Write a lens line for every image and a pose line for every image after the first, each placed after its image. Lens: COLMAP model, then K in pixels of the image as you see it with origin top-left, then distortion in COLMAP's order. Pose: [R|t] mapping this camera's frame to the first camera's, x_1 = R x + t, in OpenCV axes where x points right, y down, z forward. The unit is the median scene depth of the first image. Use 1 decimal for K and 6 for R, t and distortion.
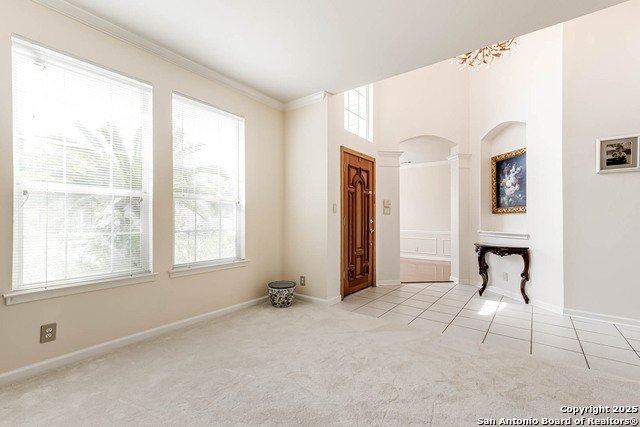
lens RADIAL K [[287.7, 0, 320.6], [0, 287.7, 214.2], [0, 0, 1]] dist [0.042751, 0.000229]
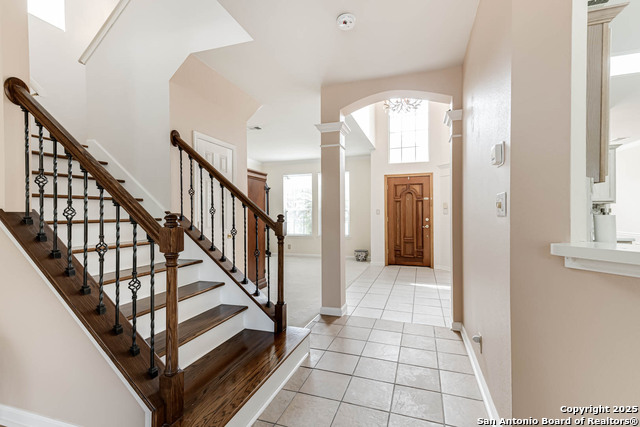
lens RADIAL K [[287.7, 0, 332.8], [0, 287.7, 214.7], [0, 0, 1]] dist [0.042751, 0.000229]
pose [[0.315015, -0.010347, -0.949030, 1.482435], [0.026490, 0.999647, -0.002106, -0.009047], [0.948717, -0.024476, 0.315178, 0.159402]]
